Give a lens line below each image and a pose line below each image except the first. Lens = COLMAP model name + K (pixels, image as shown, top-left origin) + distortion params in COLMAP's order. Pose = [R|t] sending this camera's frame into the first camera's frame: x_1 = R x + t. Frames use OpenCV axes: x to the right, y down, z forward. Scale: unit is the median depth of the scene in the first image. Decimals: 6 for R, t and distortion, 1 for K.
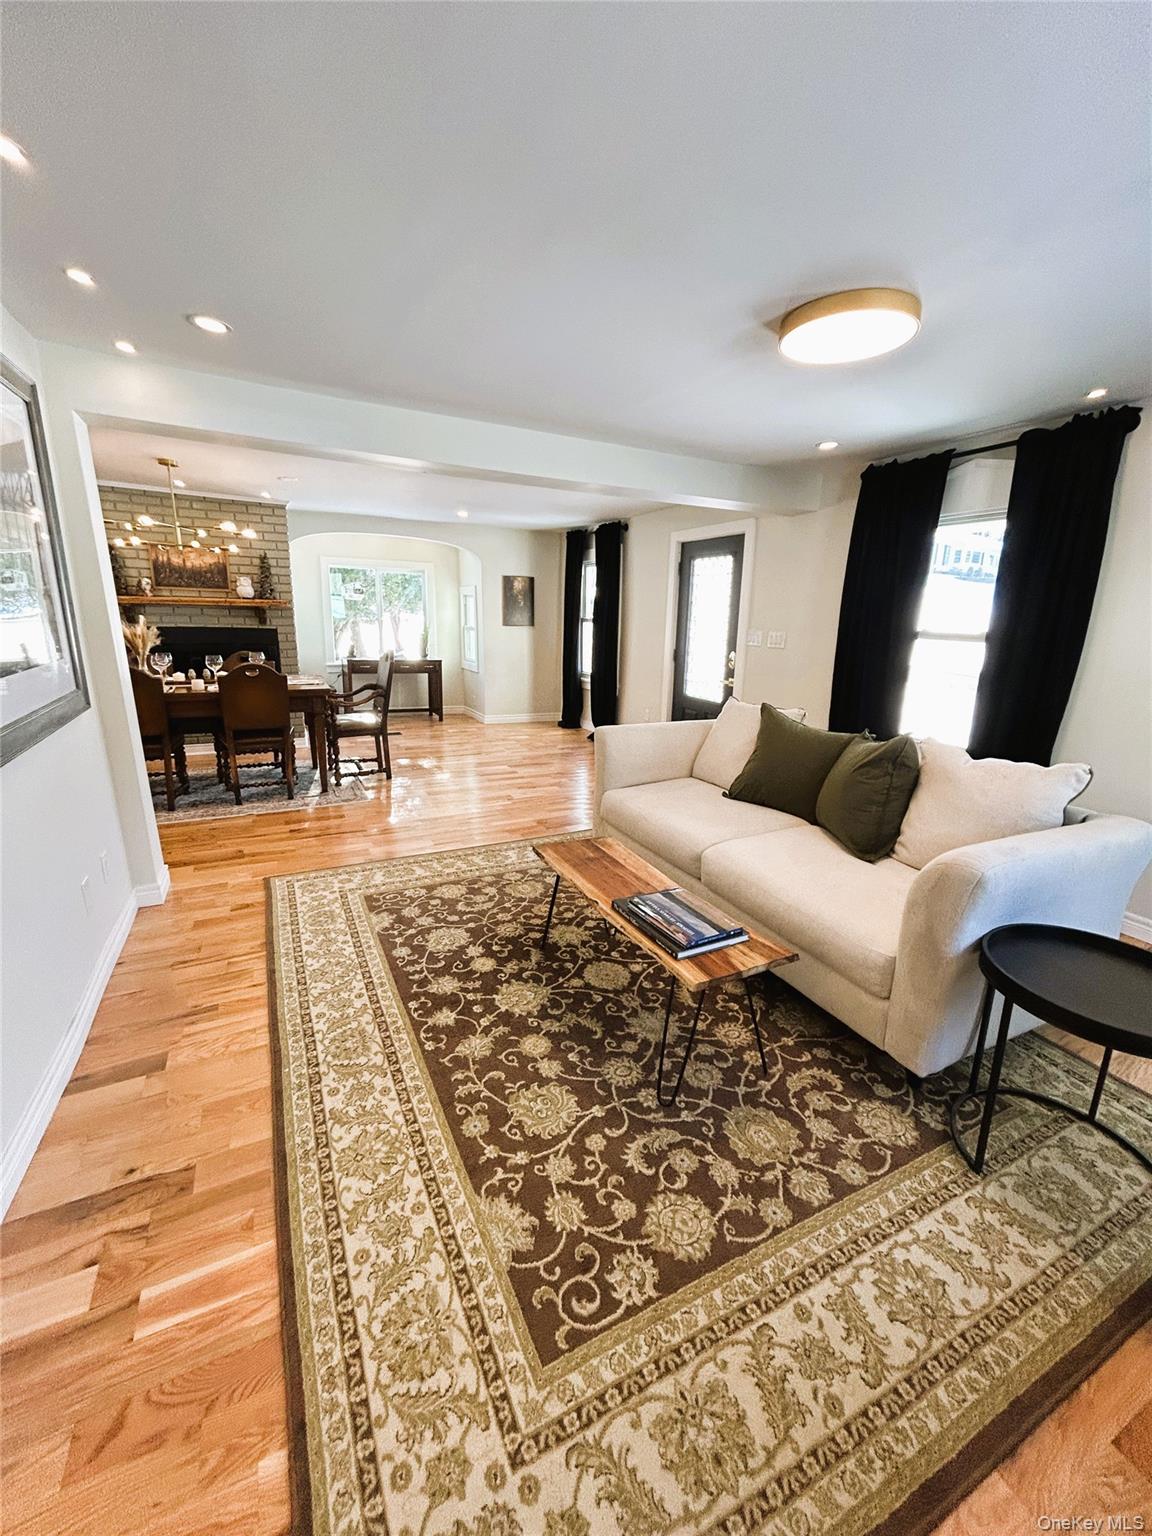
lens RADIAL K [[617.0, 0, 576.0], [0, 617.0, 768.0], [0, 0, 1]] dist [0.000397, 0.000151]
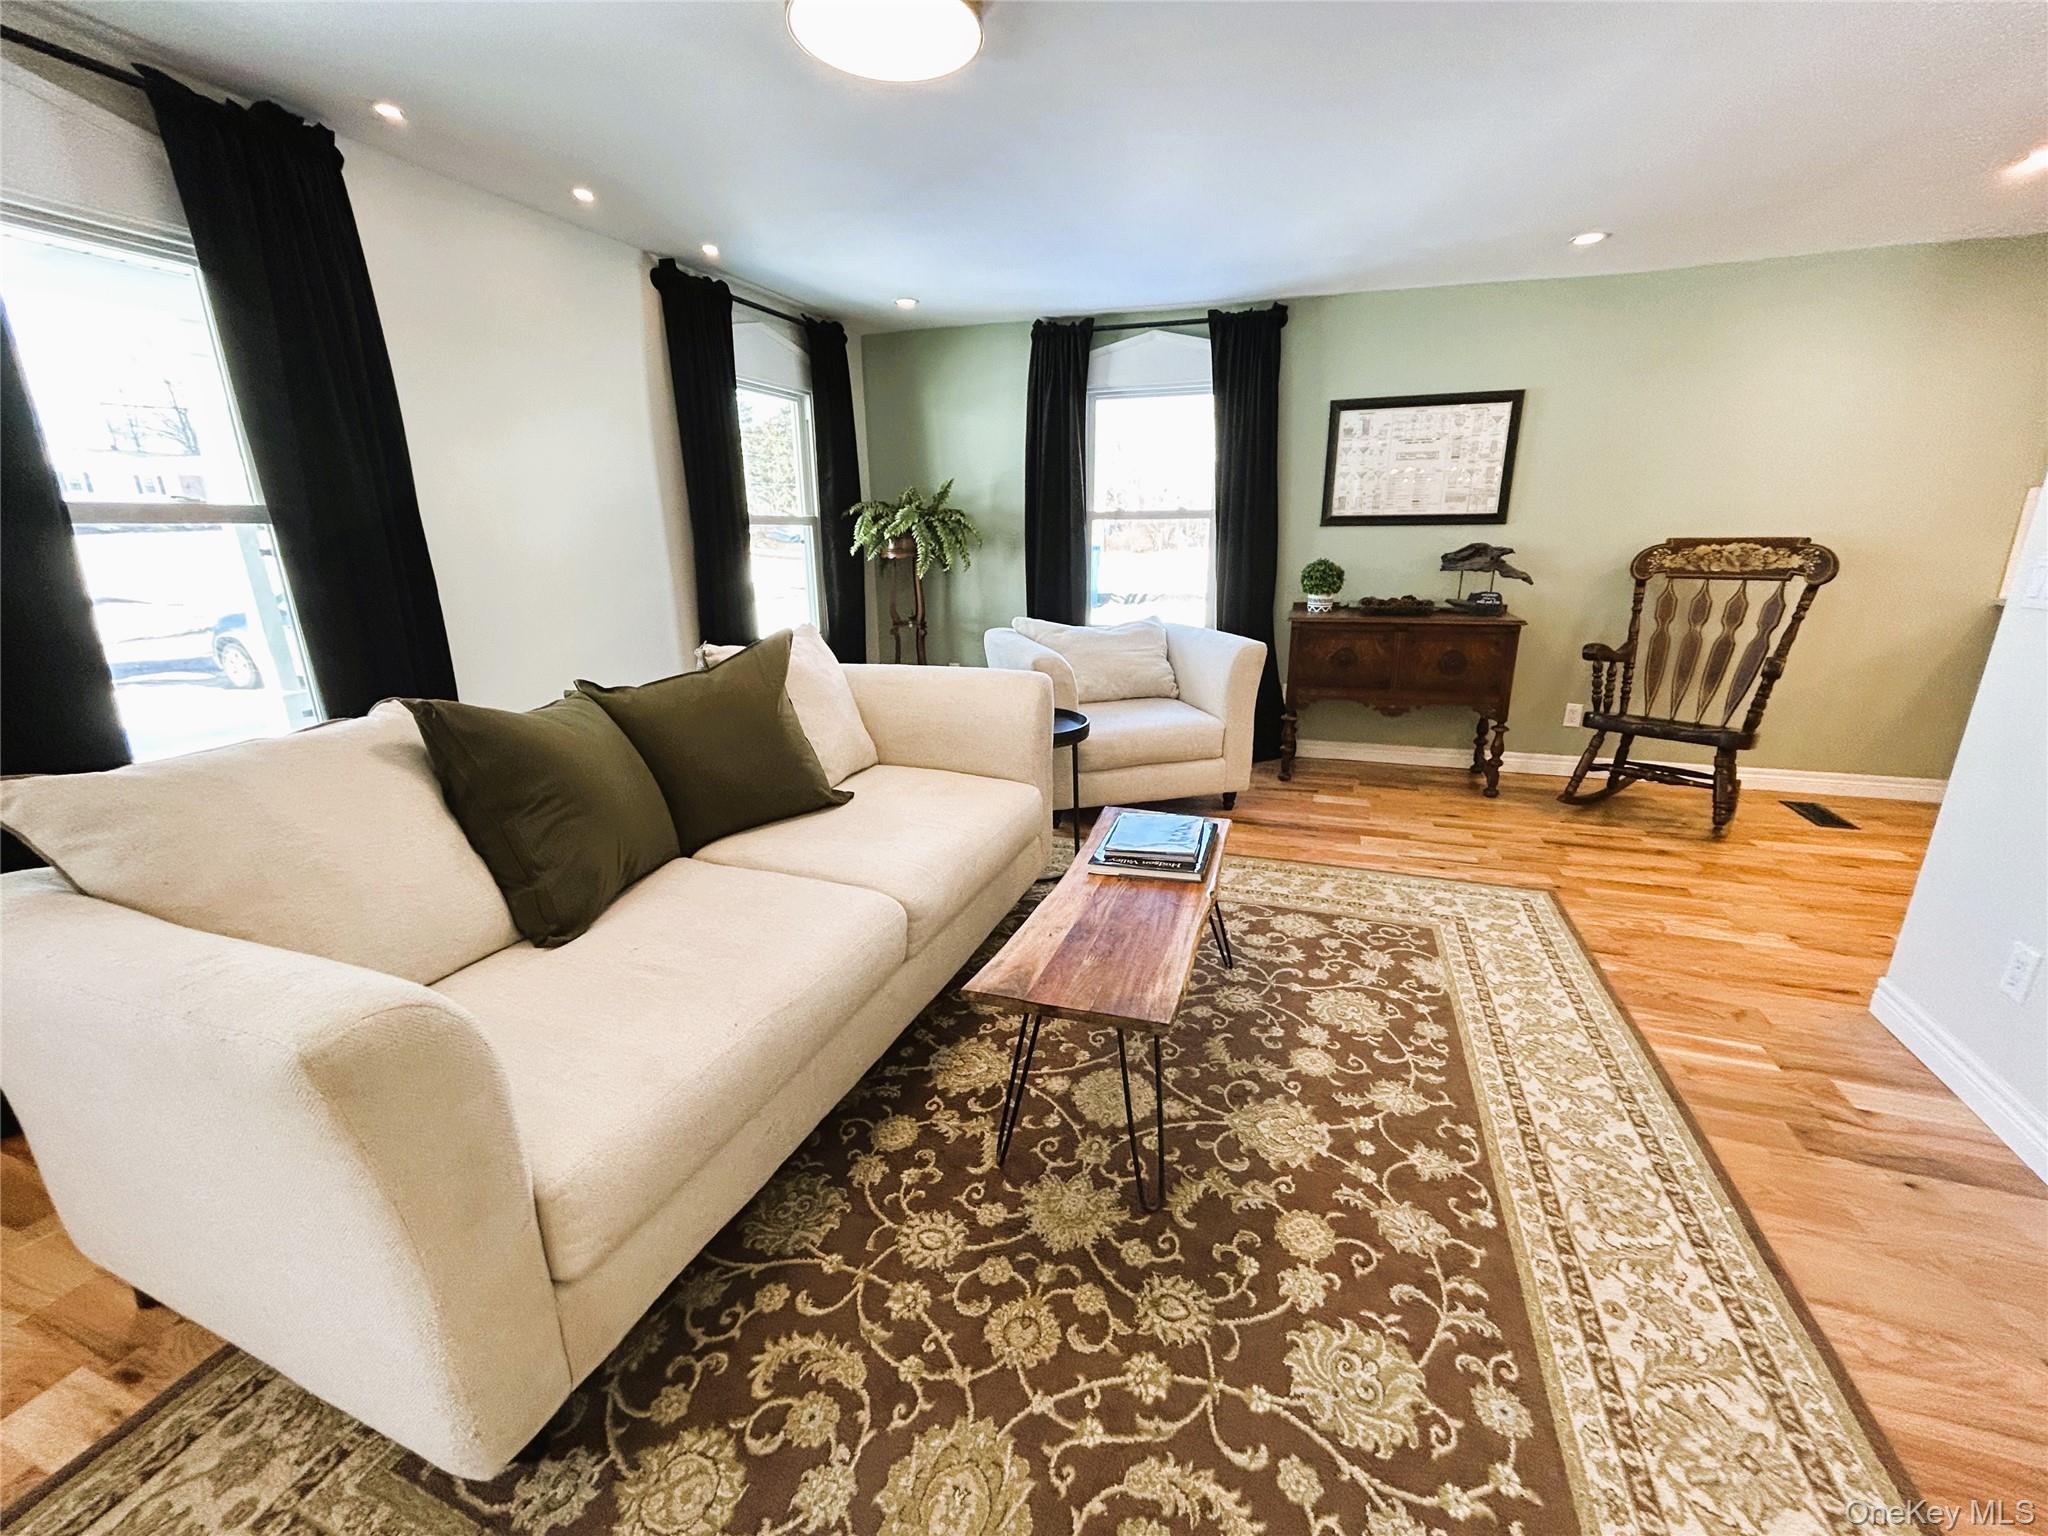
lens RADIAL K [[838.5, 0, 1024.0], [0, 838.5, 768.0], [0, 0, 1]] dist [0.015478, 0.000580]
pose [[-0.690883, -0.227791, 0.686143, -0.390607], [0.161113, 0.876689, 0.453277, -0.327340], [-0.704786, 0.423708, -0.568989, 1.491829]]
